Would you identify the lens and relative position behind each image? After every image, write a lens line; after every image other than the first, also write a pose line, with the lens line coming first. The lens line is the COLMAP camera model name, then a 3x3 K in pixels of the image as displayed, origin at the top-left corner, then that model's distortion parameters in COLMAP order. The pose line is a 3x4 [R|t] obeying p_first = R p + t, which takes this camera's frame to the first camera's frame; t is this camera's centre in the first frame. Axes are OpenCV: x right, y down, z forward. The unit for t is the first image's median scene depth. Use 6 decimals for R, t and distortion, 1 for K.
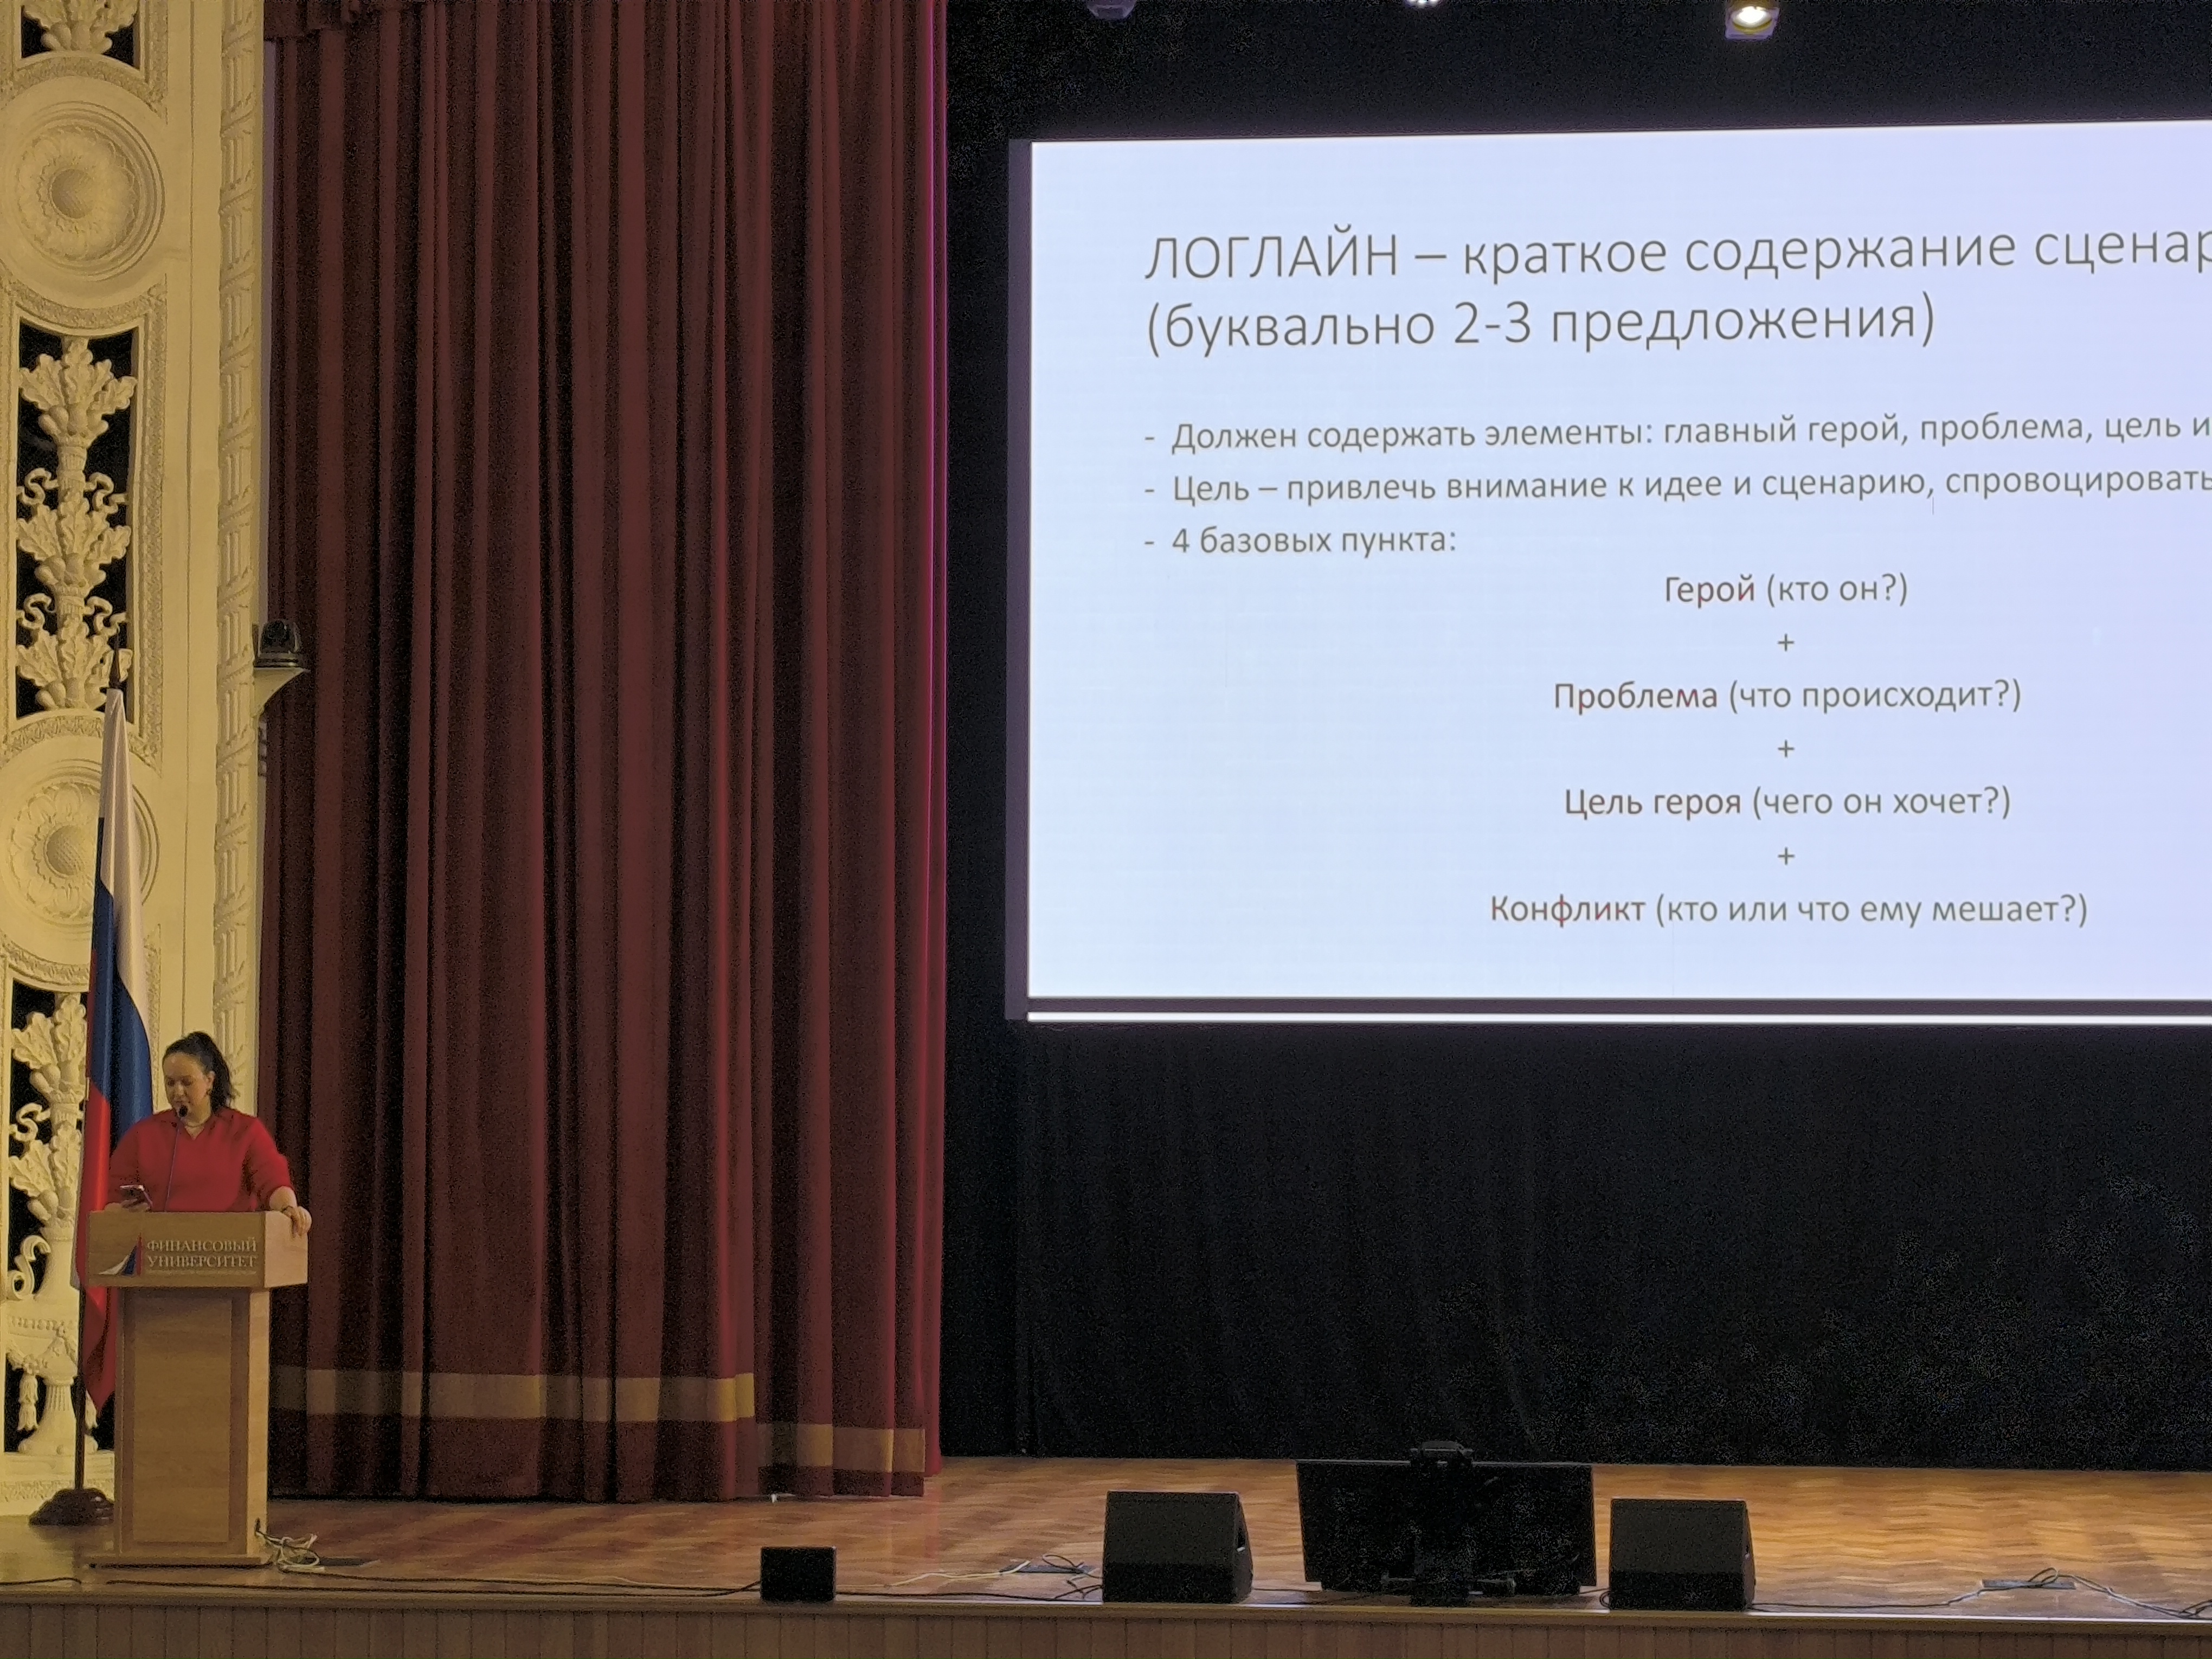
lens RADIAL K [[6062.6, 0, 1129.1], [0, 6062.6, 819.0], [0, 0, 1]] dist [0.169507, 0.000000]
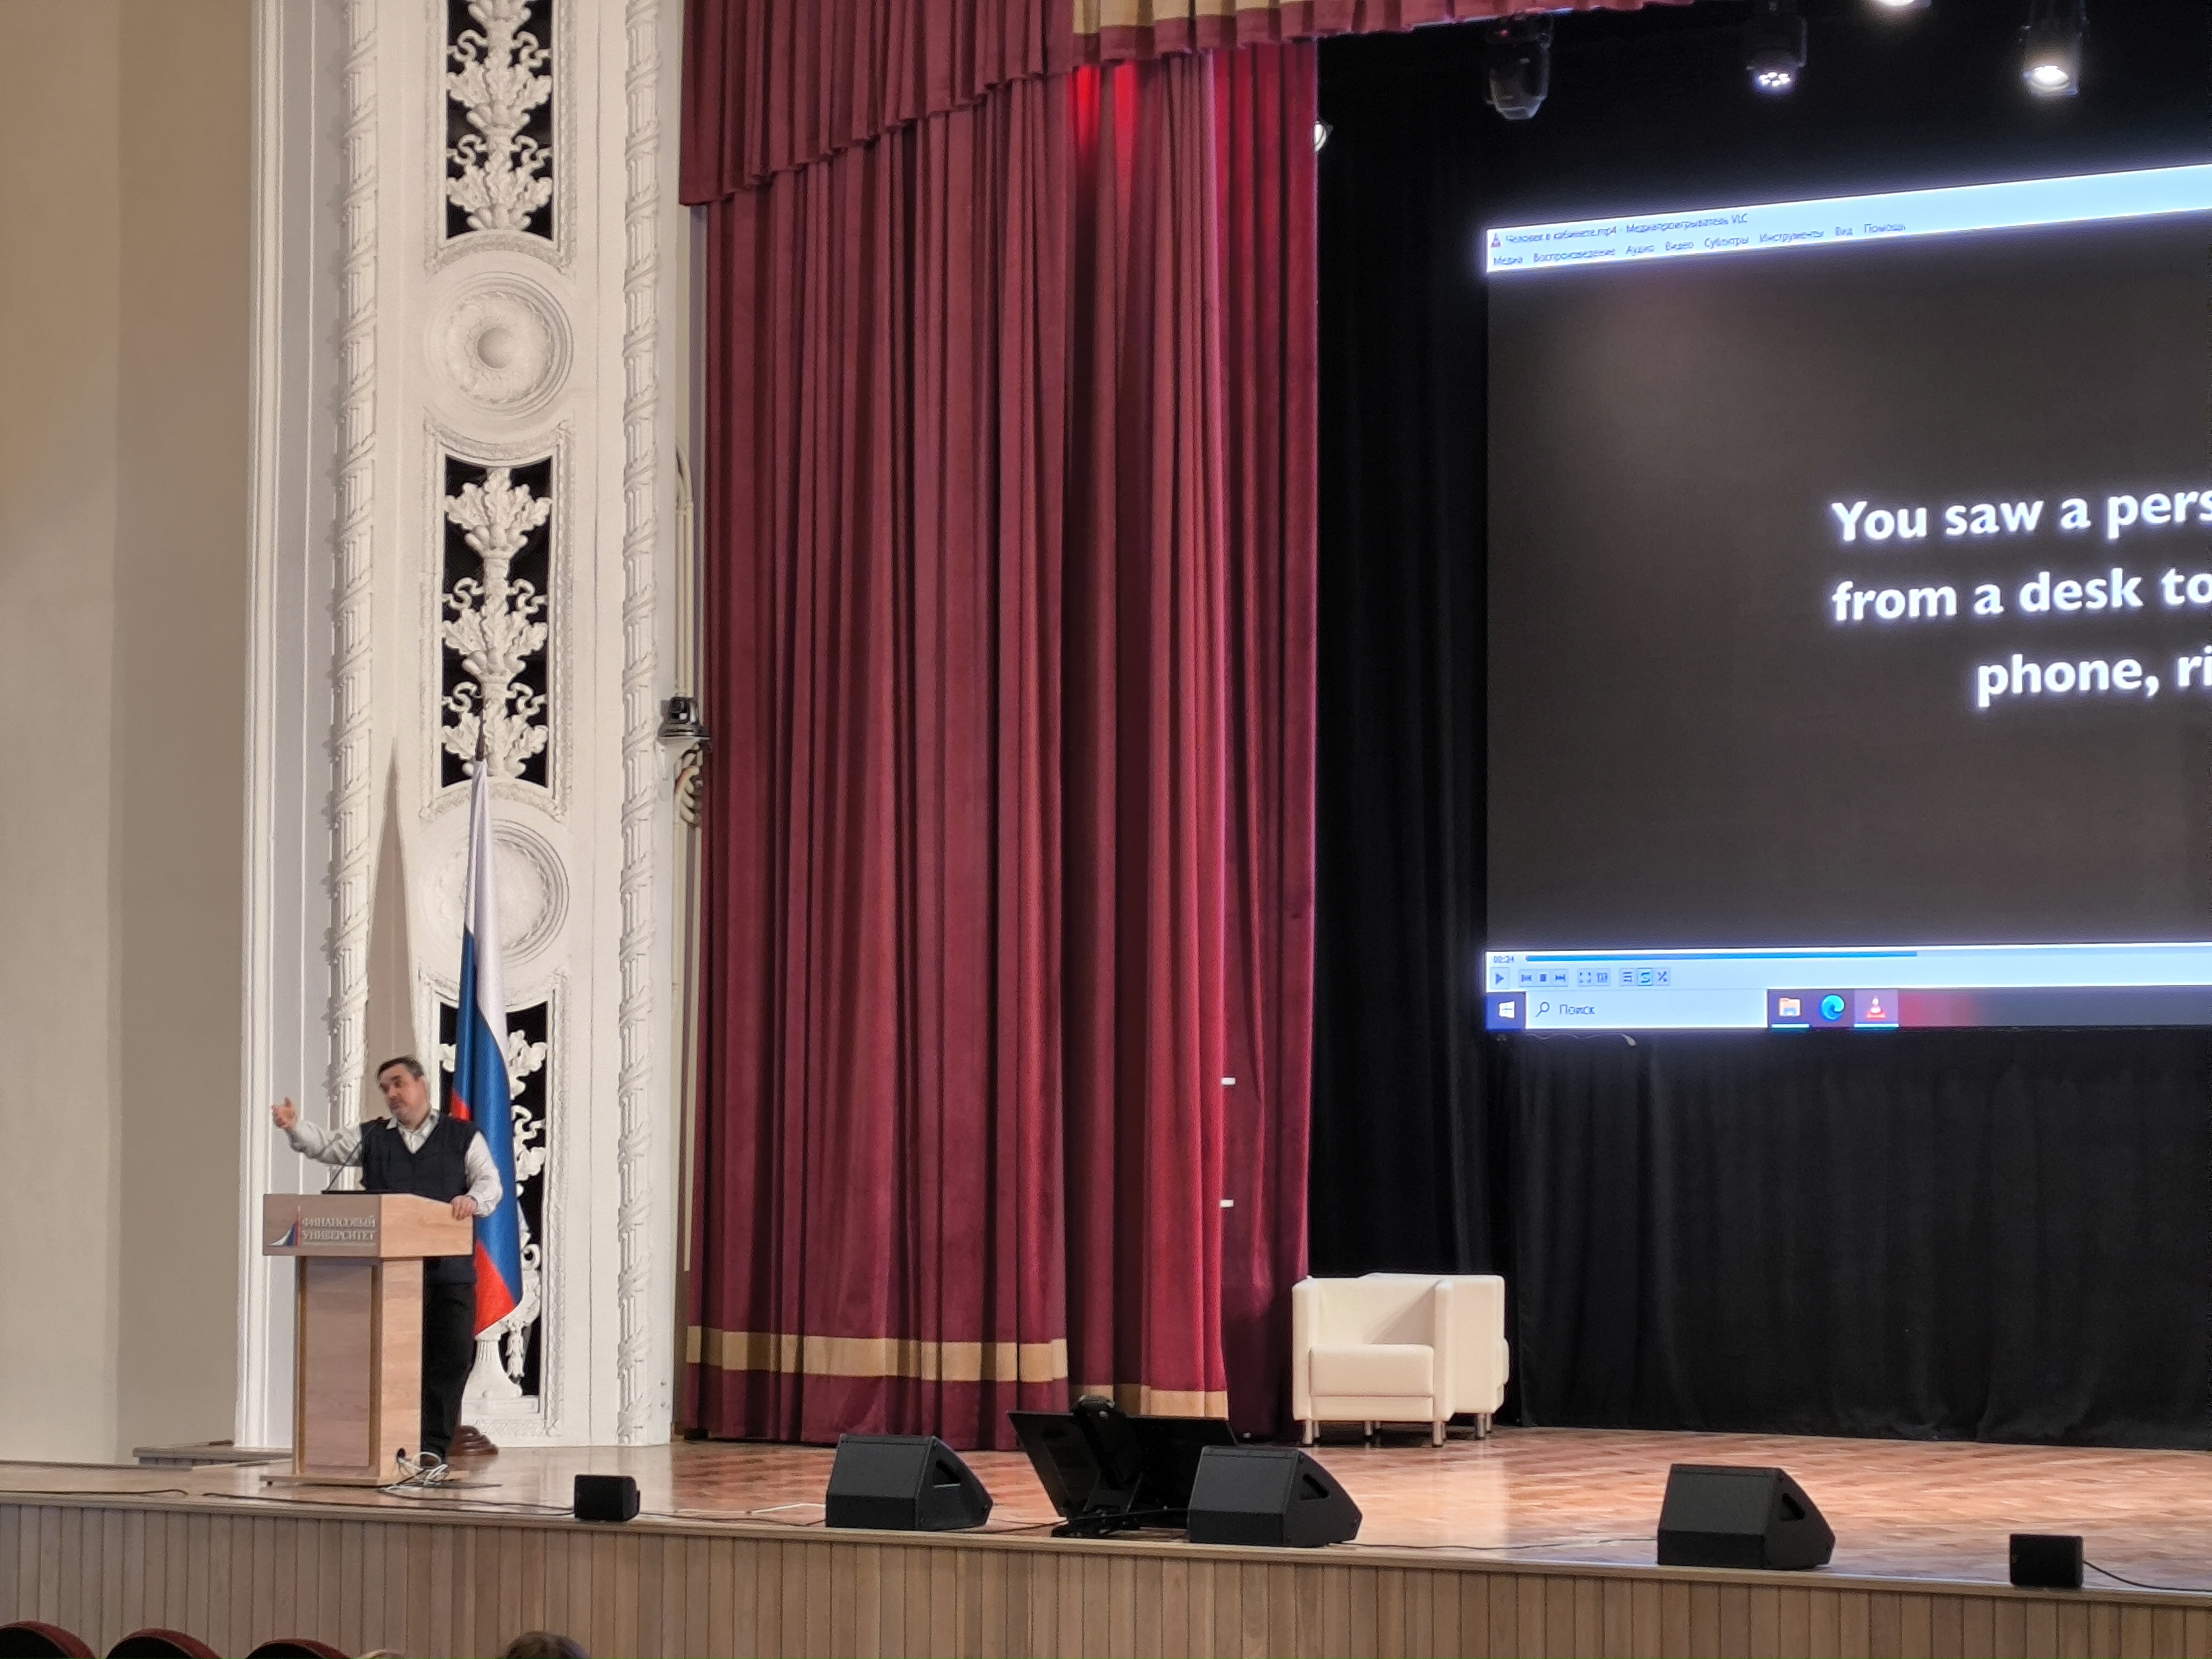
lens RADIAL K [[6062.6, 0, 1150.3], [0, 6062.6, 773.3], [0, 0, 1]] dist [0.169507, 0.000000]
pose [[0.906378, -0.026455, -0.421639, 0.448852], [0.022181, 0.999641, -0.015040, 0.002057], [0.421885, 0.004279, 0.906639, -0.030433]]
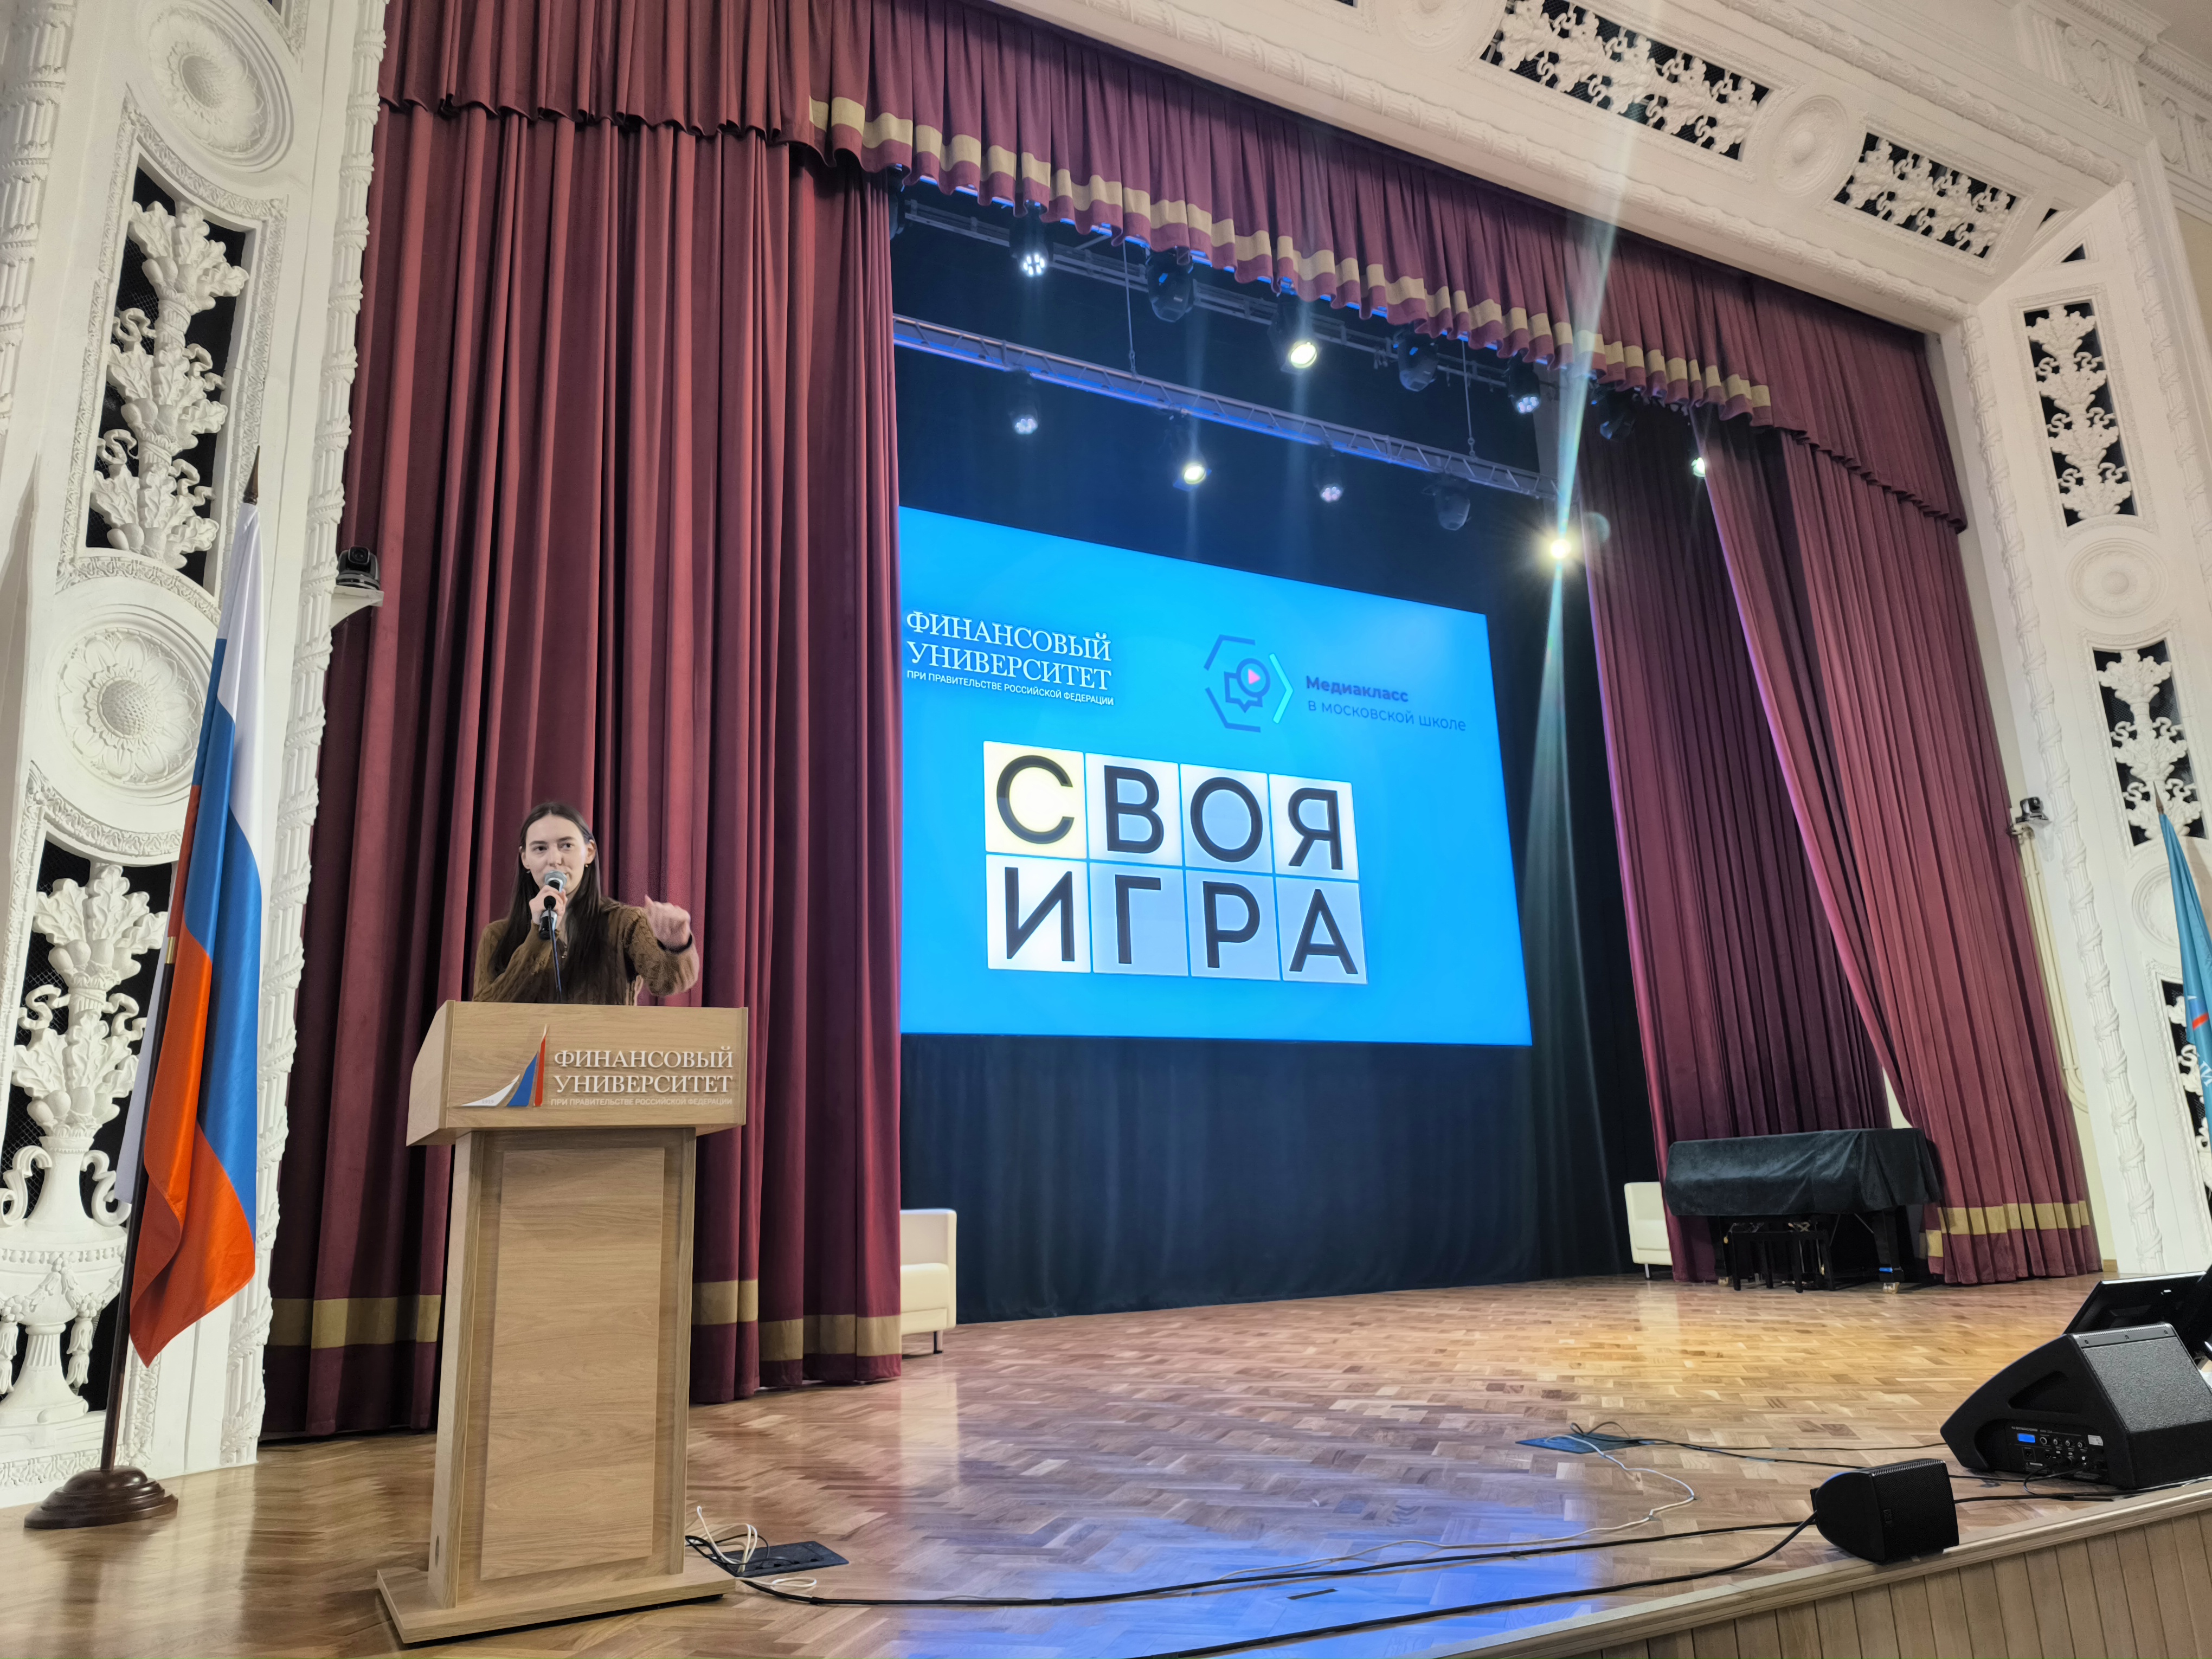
lens RADIAL K [[1519.5, 0, 1113.4], [0, 1519.5, 820.6], [0, 0, 1]] dist [0.034659, -0.041855]
pose [[0.821424, 0.104056, 0.560745, -0.179390], [0.015886, 0.978659, -0.204877, 0.069688], [-0.570097, 0.177199, 0.802241, 0.741127]]
